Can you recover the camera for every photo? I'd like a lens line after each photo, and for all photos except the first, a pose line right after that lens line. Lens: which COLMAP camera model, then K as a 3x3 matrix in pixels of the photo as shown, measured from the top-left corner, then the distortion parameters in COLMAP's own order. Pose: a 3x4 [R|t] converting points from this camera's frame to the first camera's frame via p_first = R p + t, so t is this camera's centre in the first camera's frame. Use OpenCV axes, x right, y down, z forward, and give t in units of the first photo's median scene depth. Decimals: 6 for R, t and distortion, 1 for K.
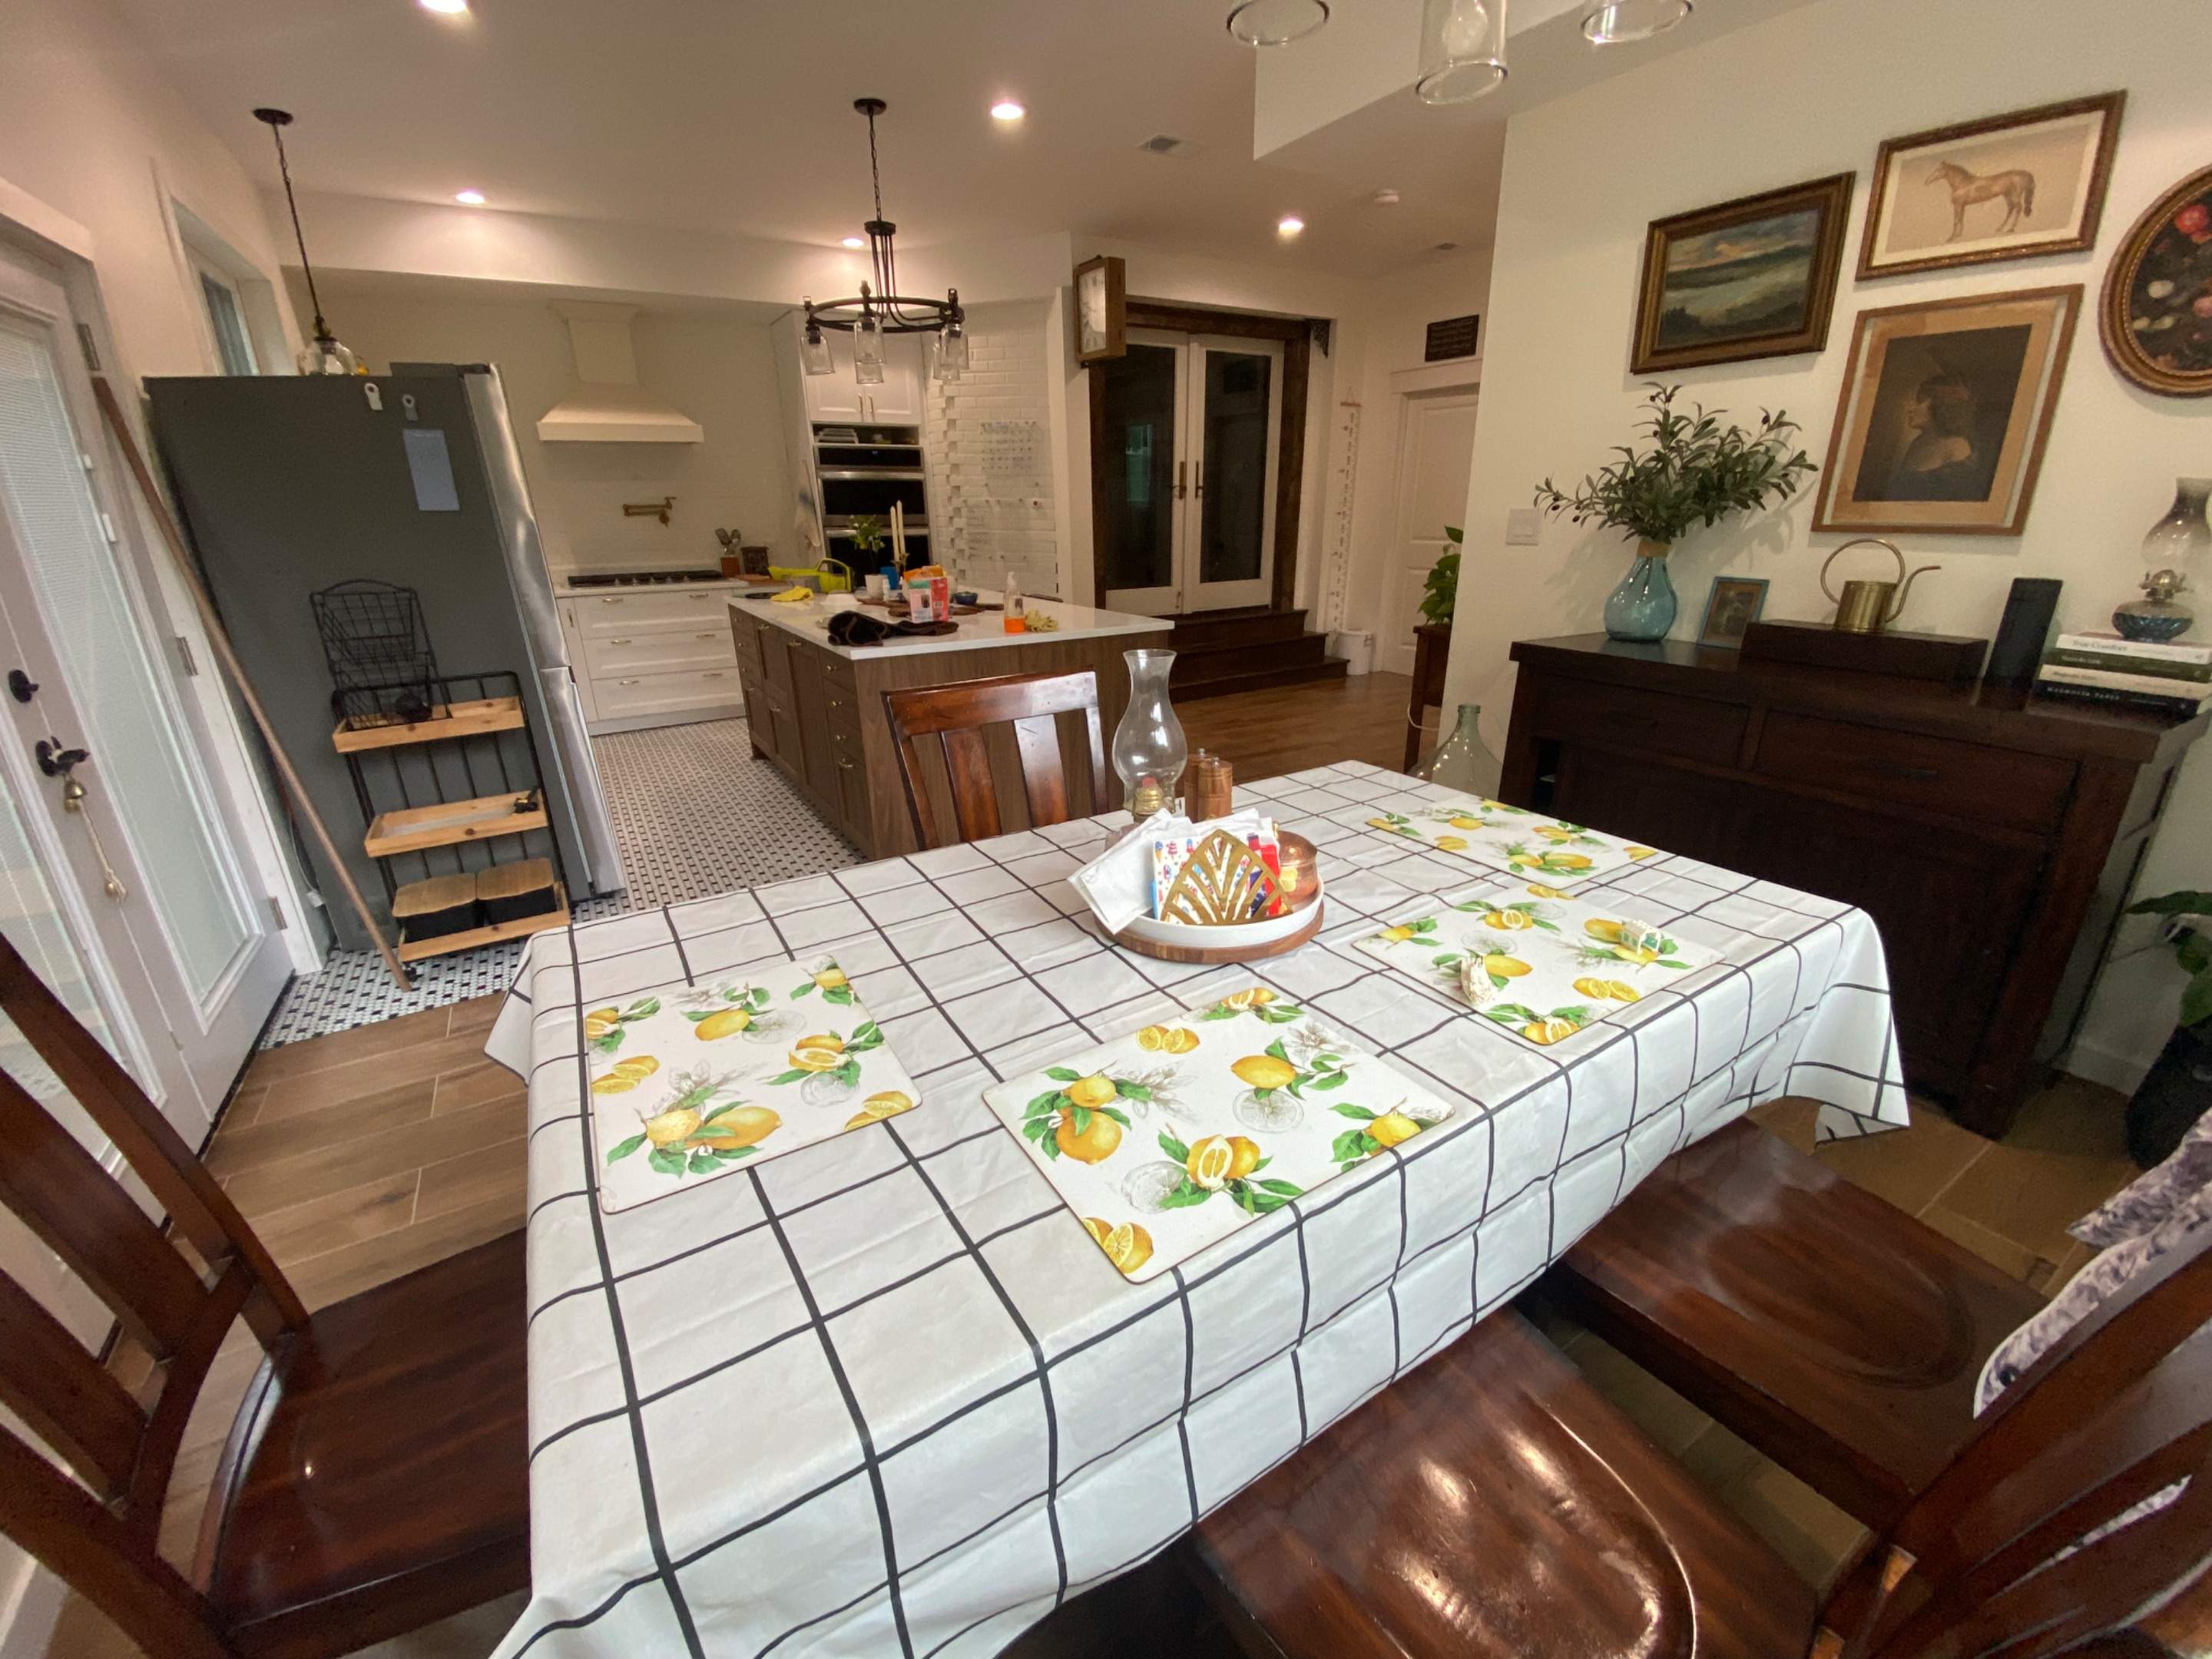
lens RADIAL K [[890.7, 0, 1111.9], [0, 890.7, 823.1], [0, 0, 1]] dist [0.031412, -0.026223]
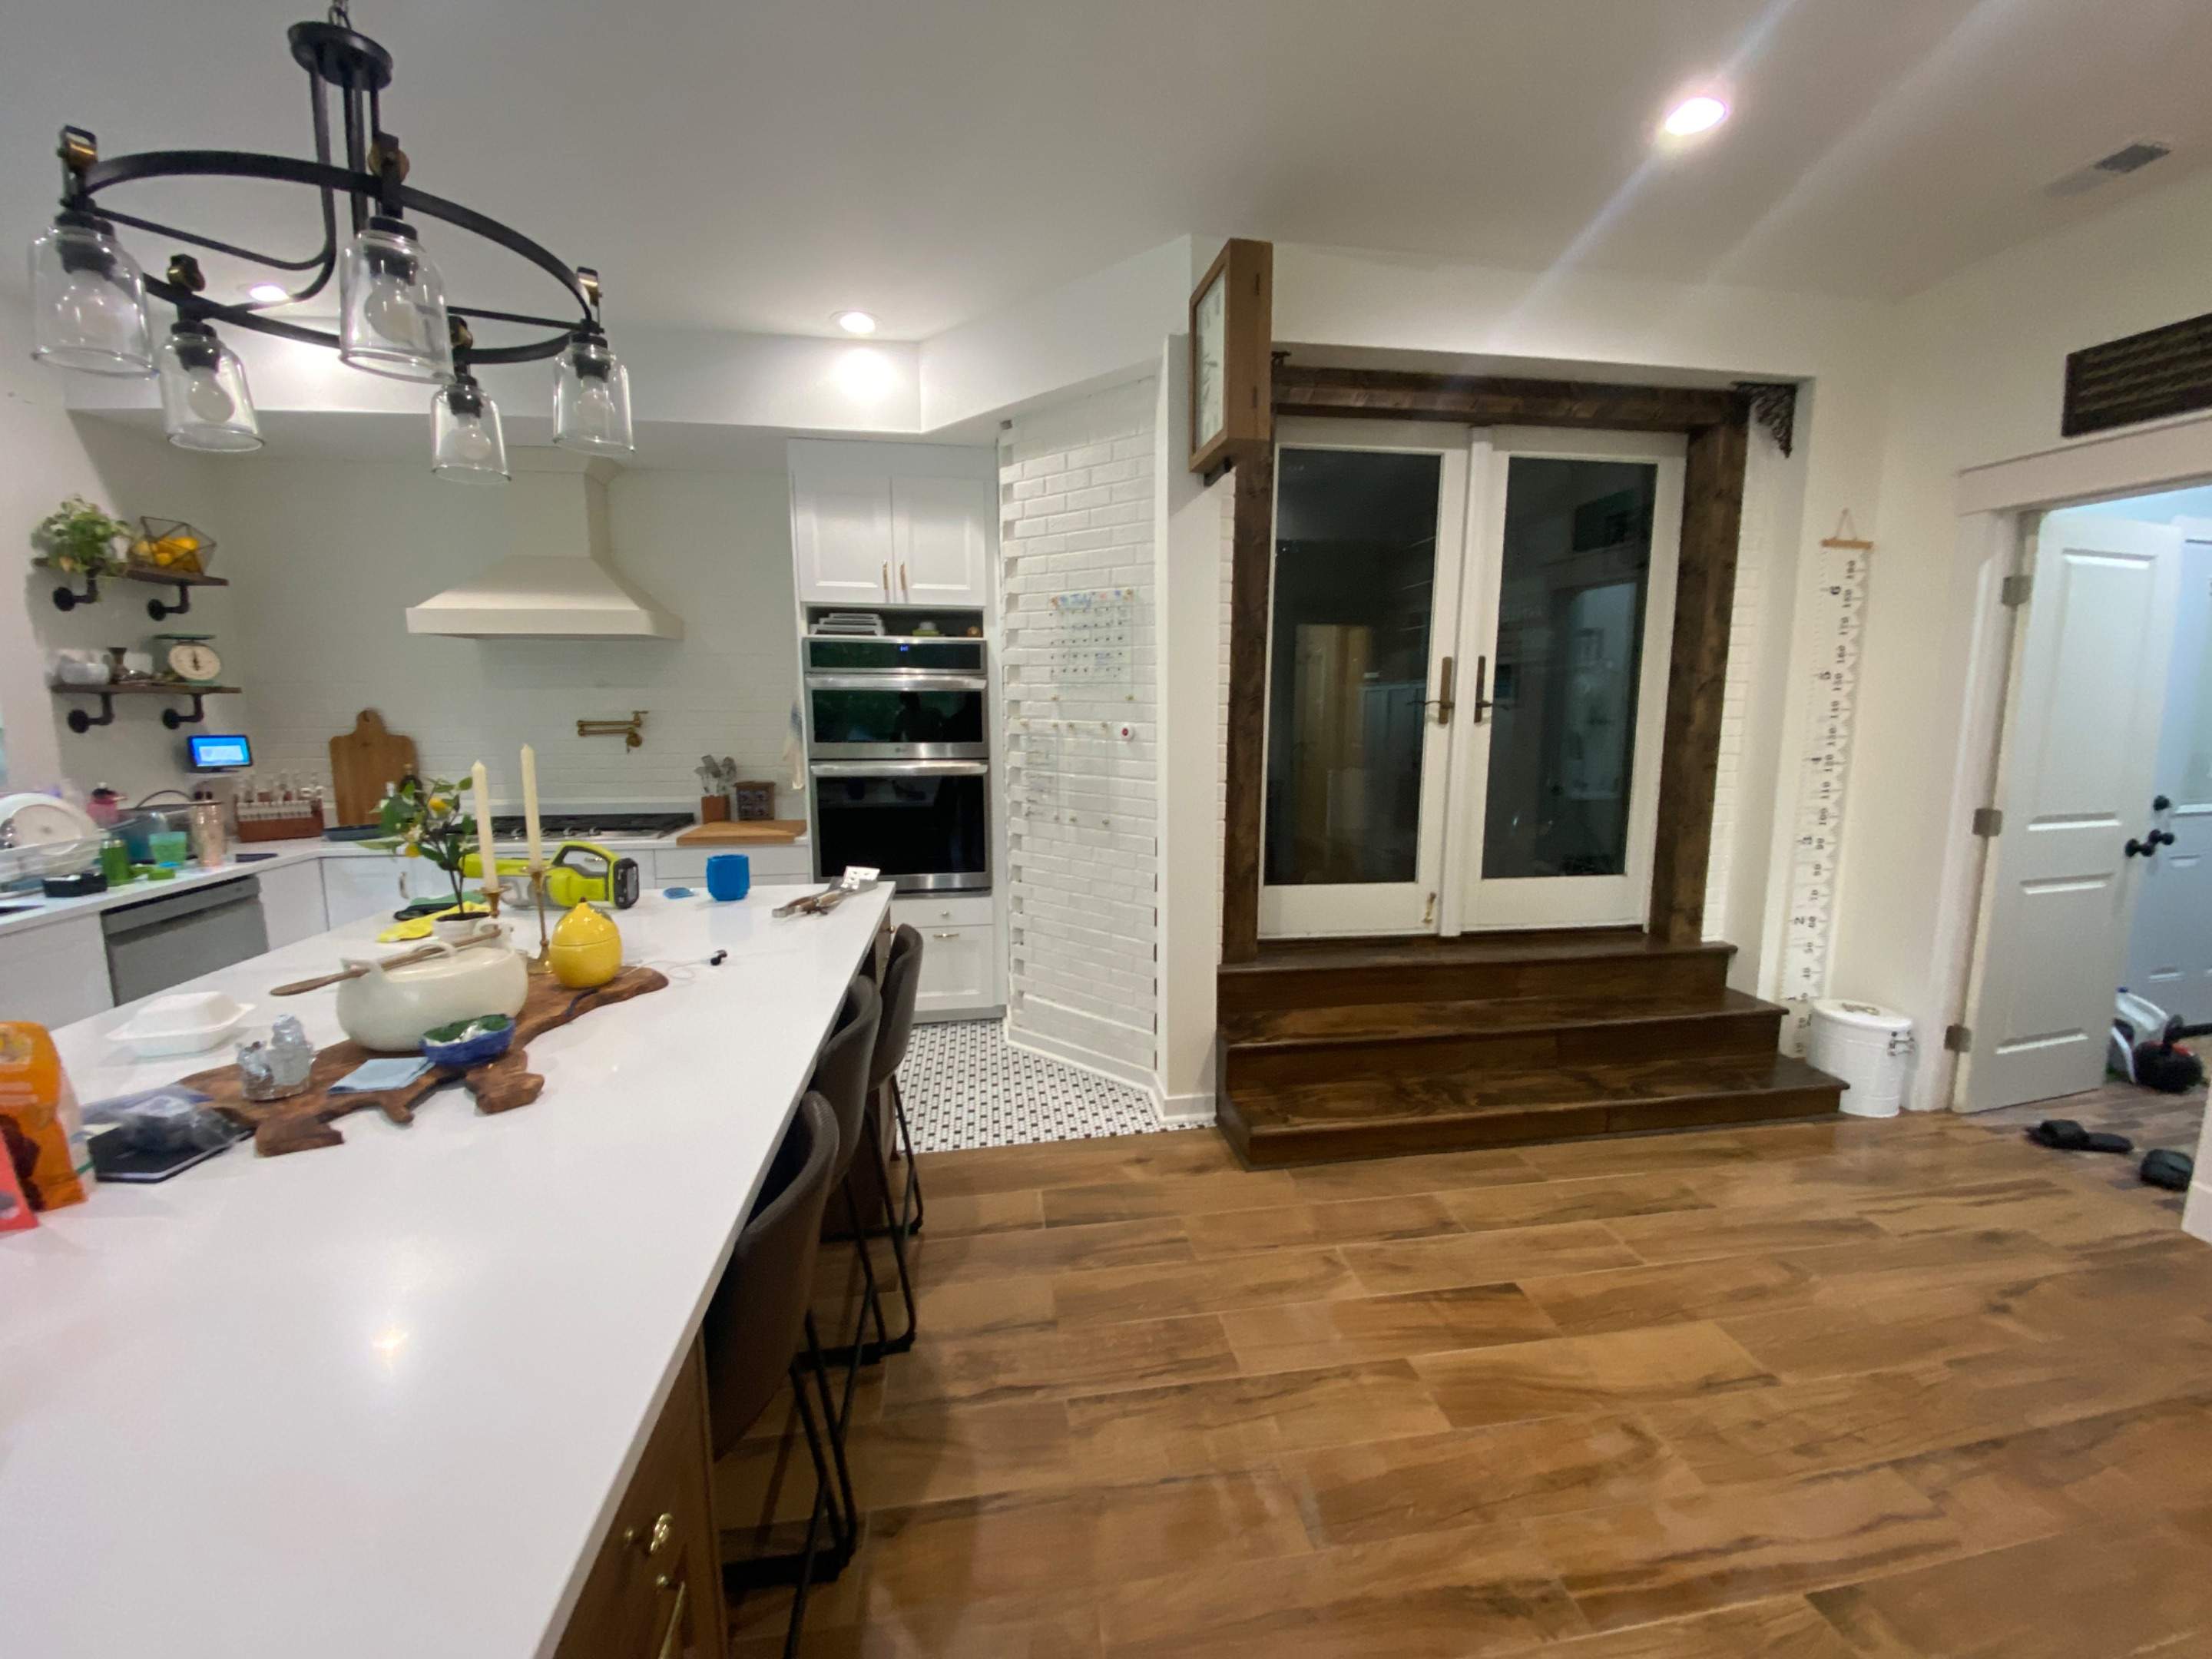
lens RADIAL K [[890.7, 0, 1111.9], [0, 890.7, 823.1], [0, 0, 1]] dist [0.031412, -0.026223]
pose [[0.915431, 0.065982, -0.397029, 0.124804], [-0.147269, 0.972973, -0.177861, -0.209268], [0.374563, 0.221290, 0.900407, 0.530792]]
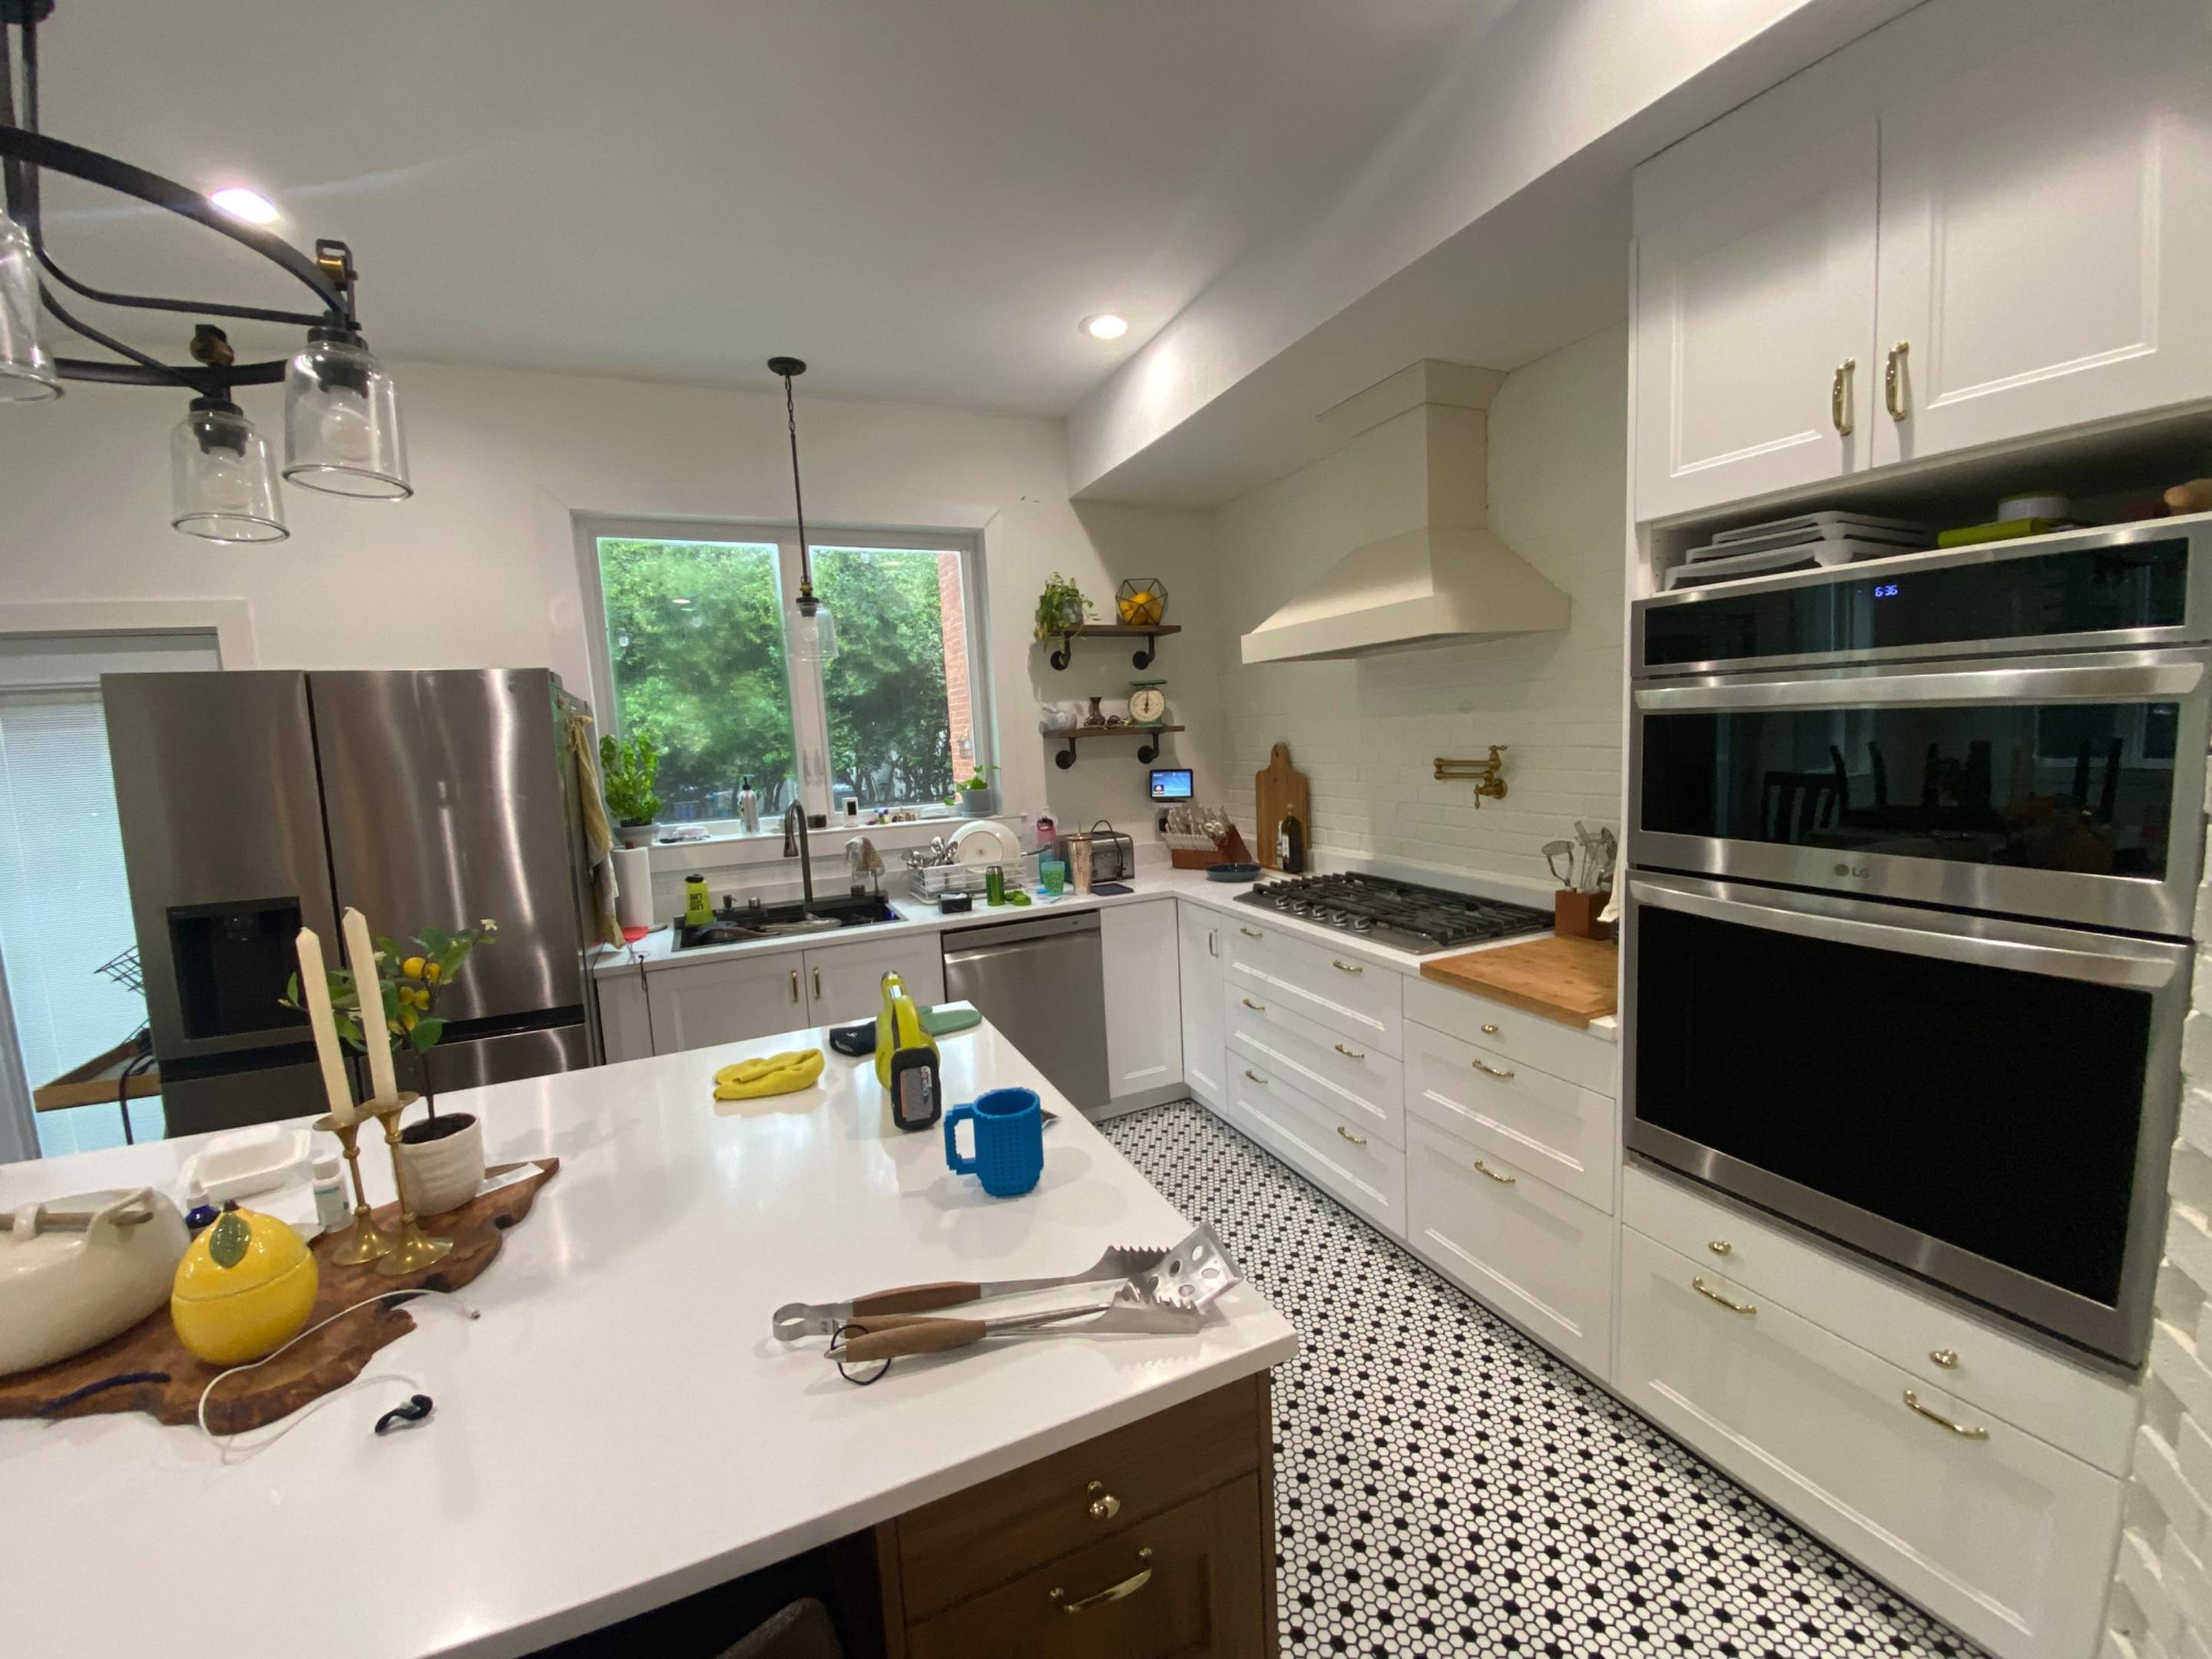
lens RADIAL K [[890.7, 0, 1111.9], [0, 890.7, 823.1], [0, 0, 1]] dist [0.031412, -0.026223]
pose [[-0.136235, 0.130581, -0.982033, -0.013802], [-0.285421, 0.944070, 0.165129, -0.346059], [0.948670, 0.302789, -0.091345, 0.869270]]
